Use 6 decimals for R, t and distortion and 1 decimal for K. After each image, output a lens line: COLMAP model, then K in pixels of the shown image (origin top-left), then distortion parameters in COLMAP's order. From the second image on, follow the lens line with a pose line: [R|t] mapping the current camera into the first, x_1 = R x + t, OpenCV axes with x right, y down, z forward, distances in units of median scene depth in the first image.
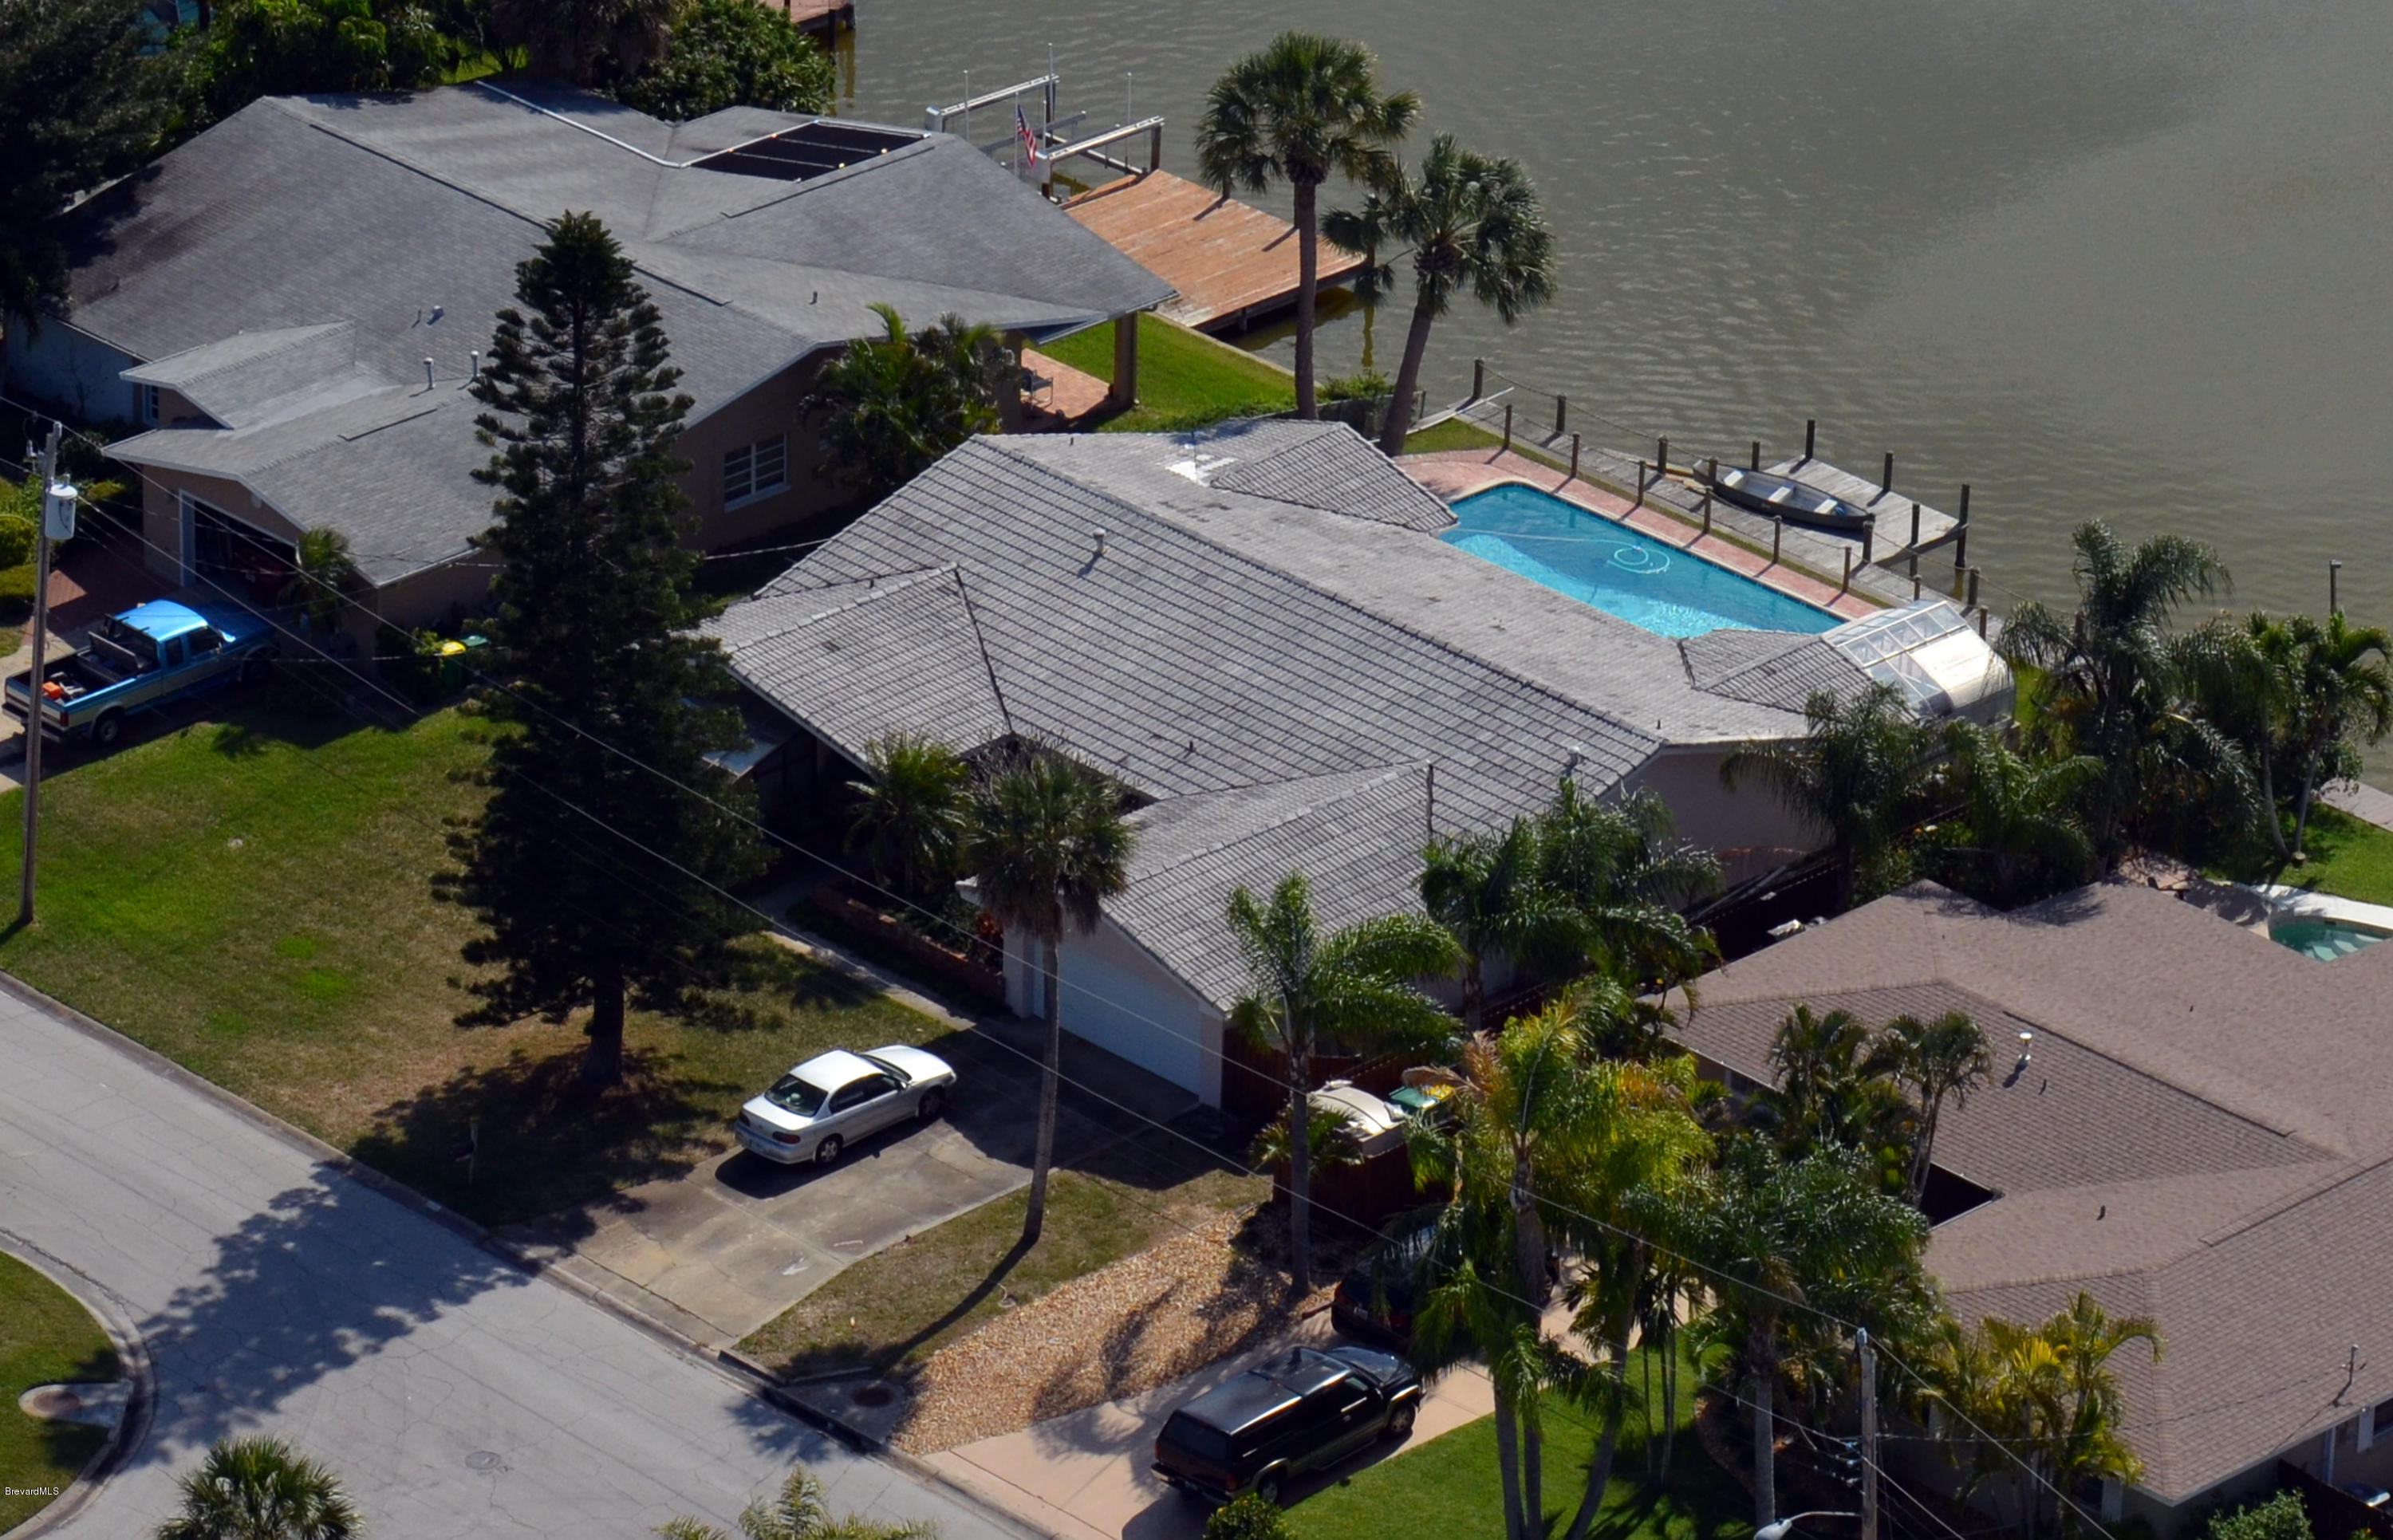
lens RADIAL K [[10430.8, 0, 1191.8], [0, 10430.8, 769.2], [0, 0, 1]] dist [-0.049021, 0.000000]
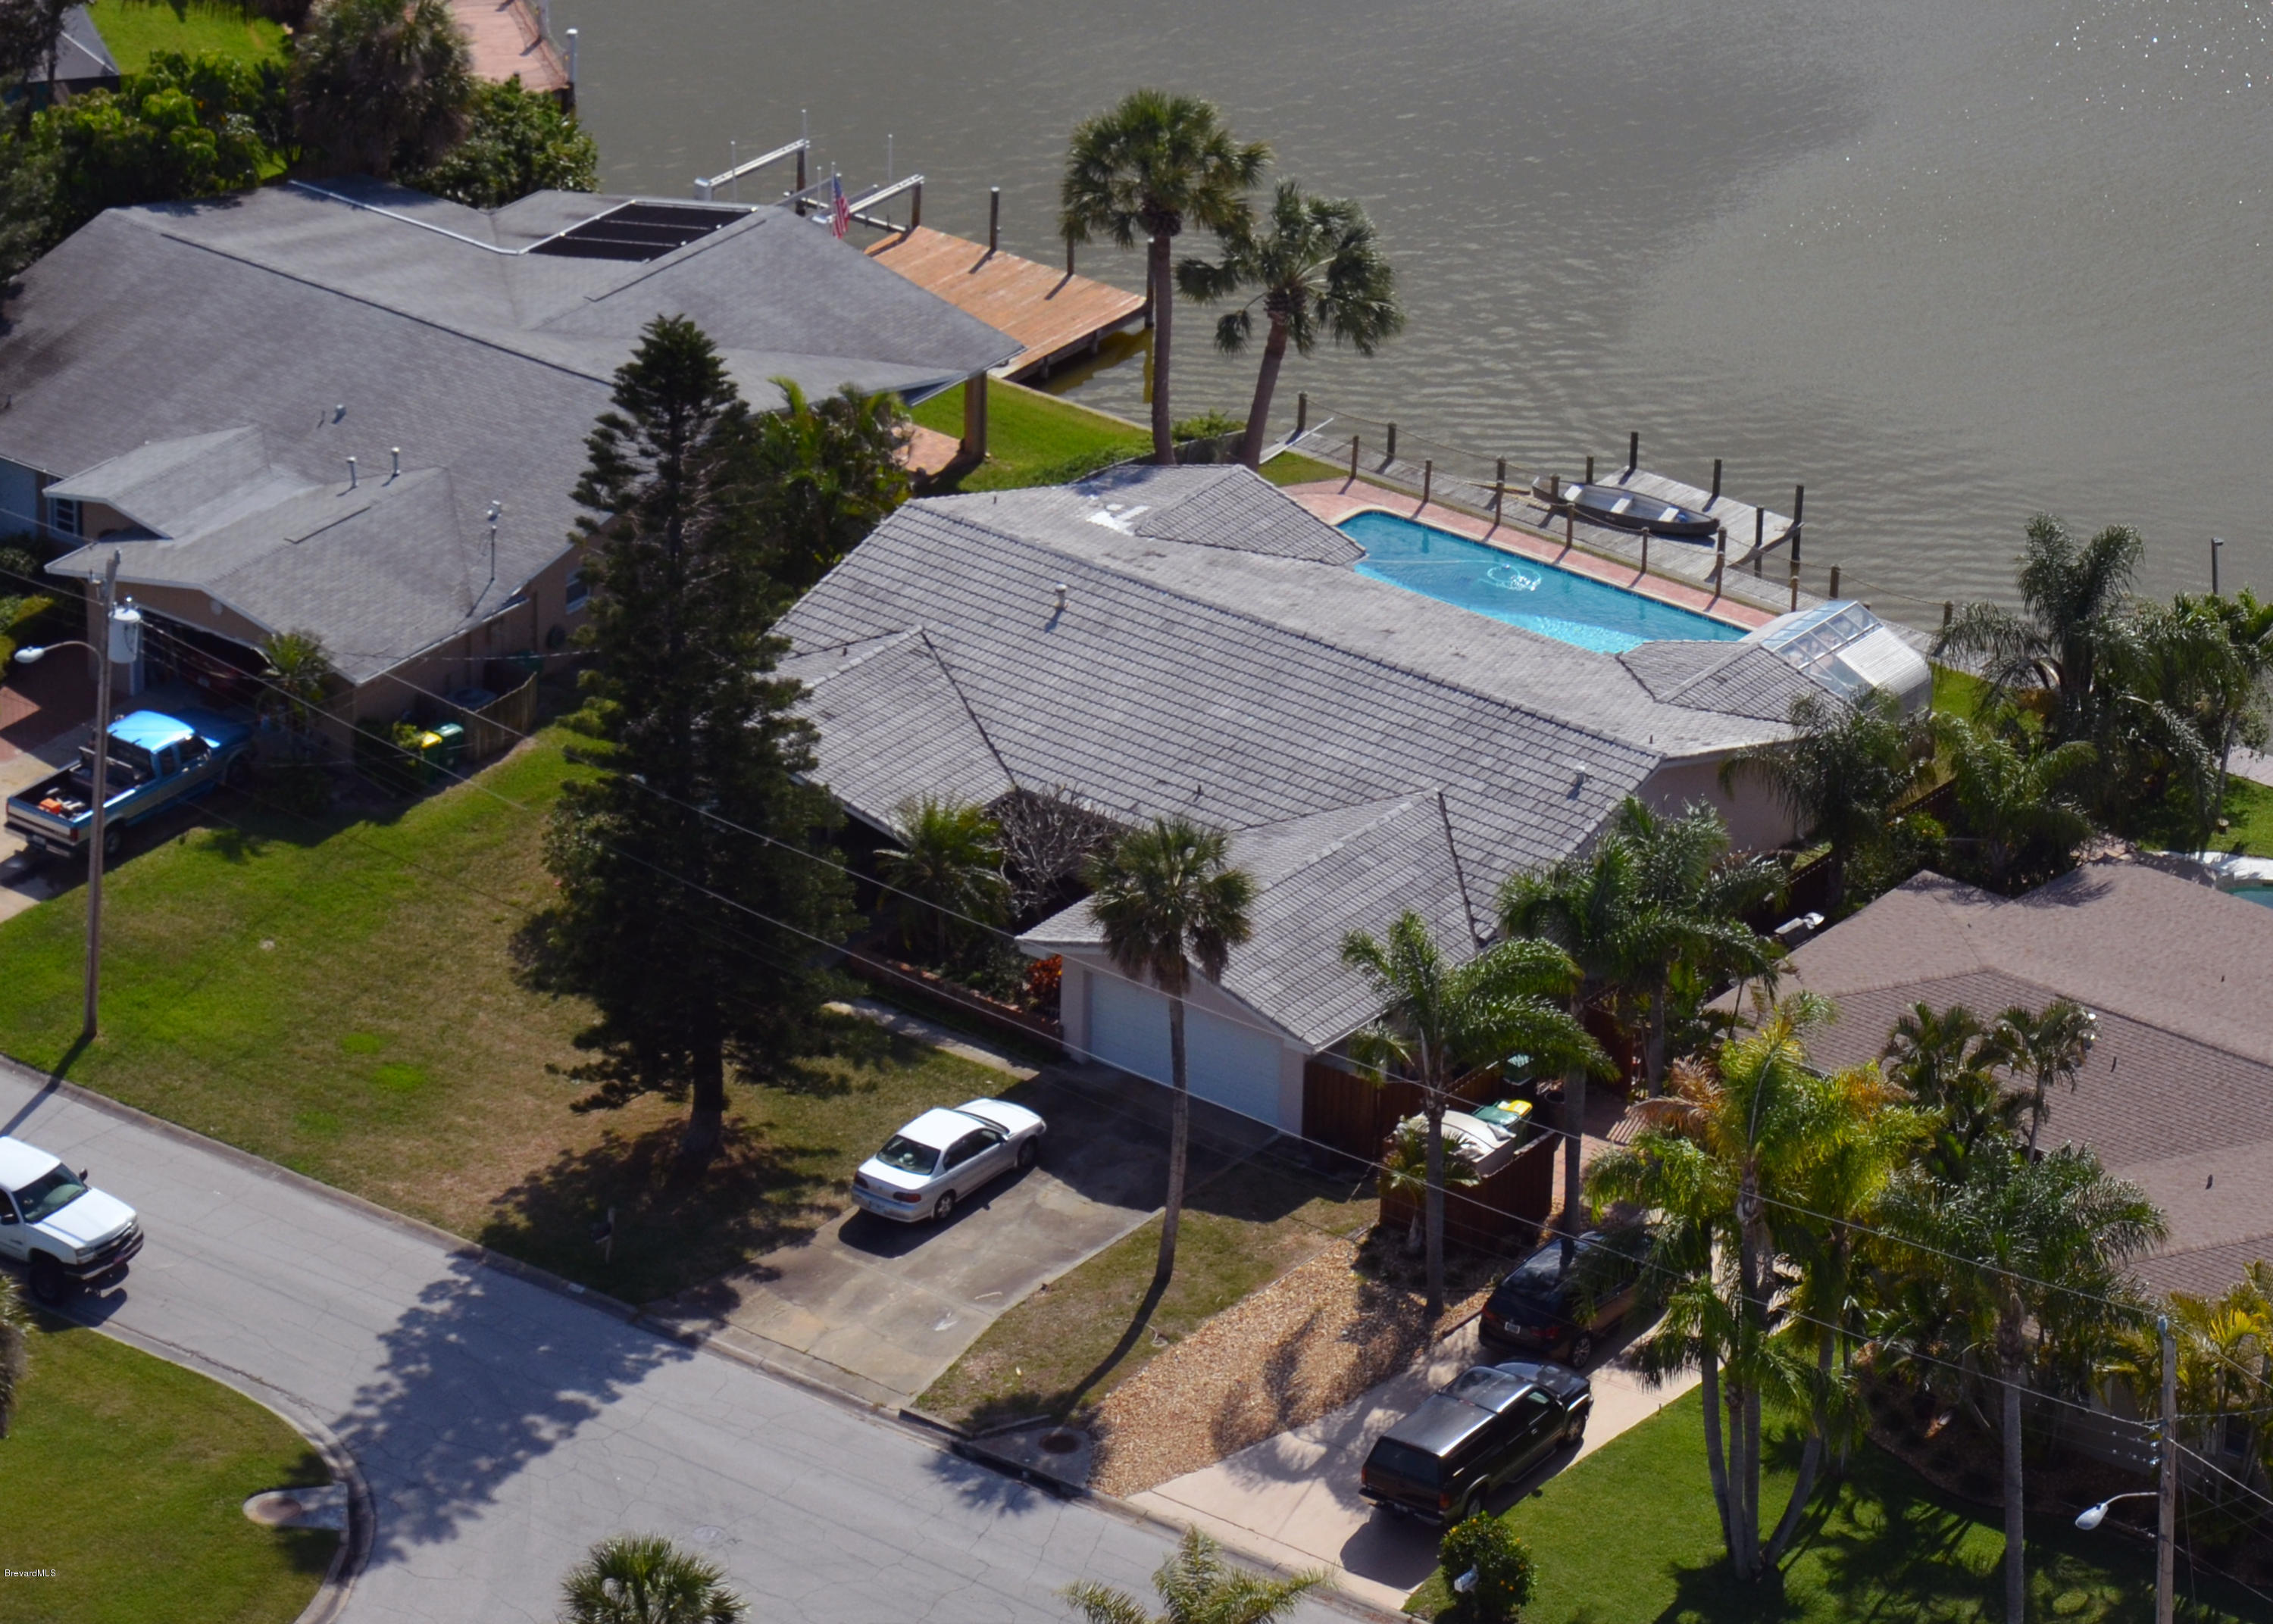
lens RADIAL K [[9971.5, 0, 1142.6], [0, 9971.5, 813.7], [0, 0, 1]] dist [0.018340, 0.000000]
pose [[0.990163, -0.066448, 0.123130, -0.128527], [0.065161, 0.997770, 0.014460, -0.014572], [-0.123816, -0.006295, 0.992285, 0.017074]]
